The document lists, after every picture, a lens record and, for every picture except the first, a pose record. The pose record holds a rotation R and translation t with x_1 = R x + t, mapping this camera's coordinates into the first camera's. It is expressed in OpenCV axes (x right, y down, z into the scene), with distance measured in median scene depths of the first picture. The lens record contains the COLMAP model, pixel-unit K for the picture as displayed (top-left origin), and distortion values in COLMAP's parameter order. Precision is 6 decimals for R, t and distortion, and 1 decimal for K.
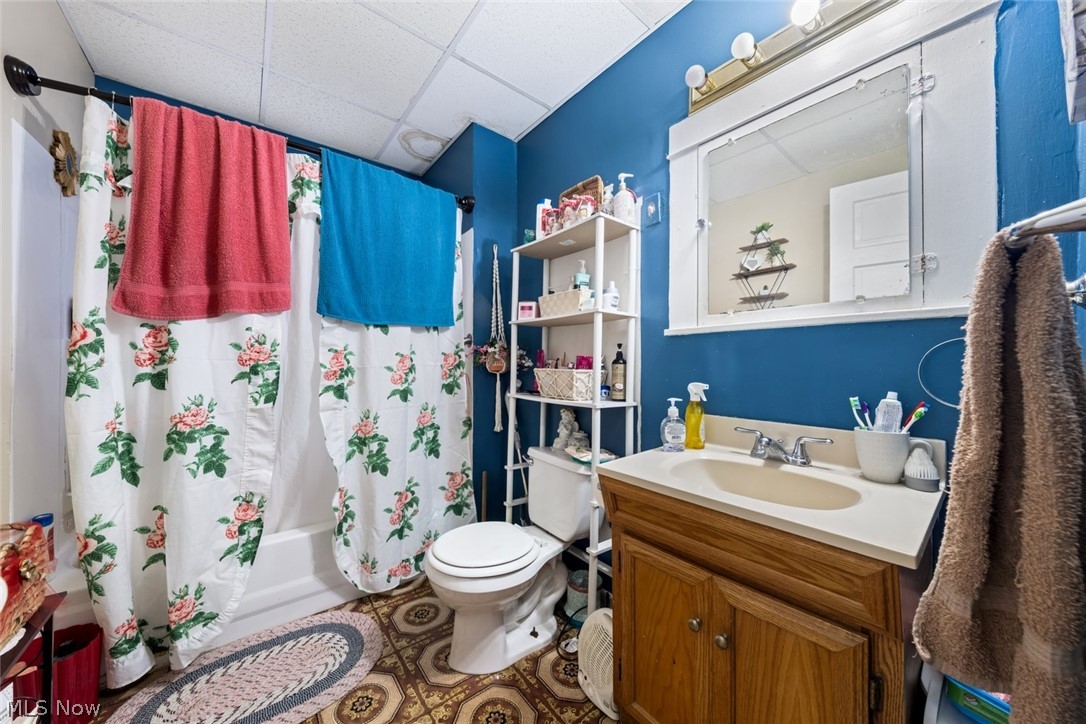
lens RADIAL K [[366.7, 0, 543.0], [0, 366.7, 362.0], [0, 0, 1]] dist [0.000402, -0.000003]
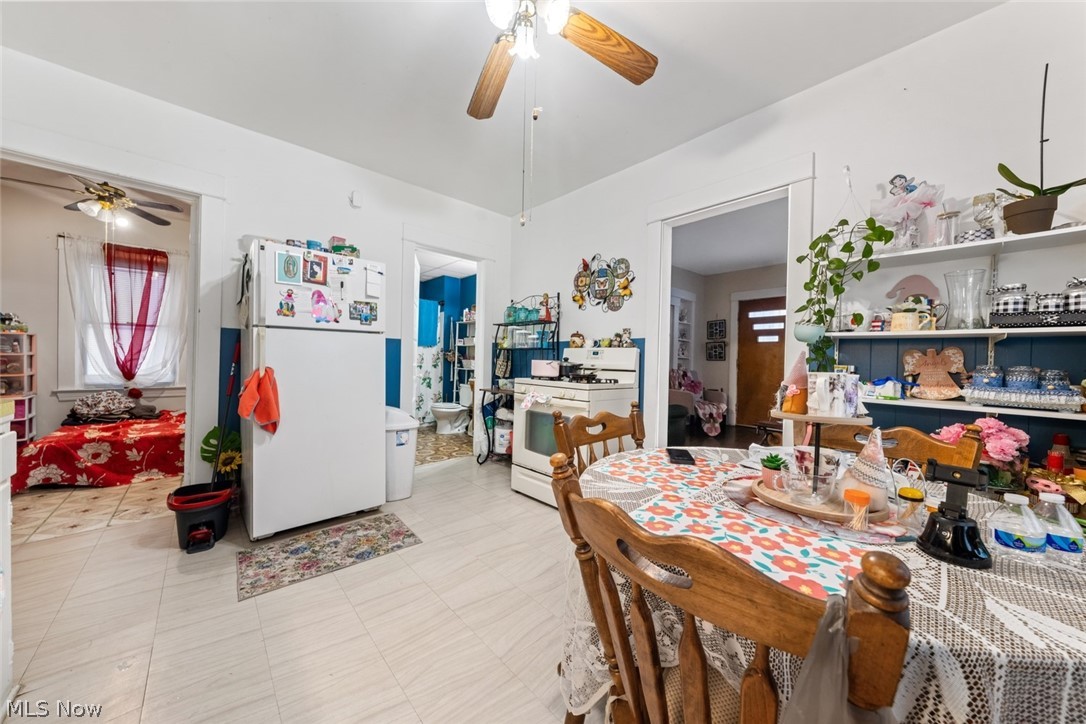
lens RADIAL K [[366.7, 0, 543.0], [0, 366.7, 362.0], [0, 0, 1]] dist [0.000402, -0.000003]
pose [[0.996314, 0.020846, 0.083206, 0.386420], [-0.021837, 0.999701, 0.011018, -0.013585], [-0.082952, -0.012794, 0.996471, -2.126498]]
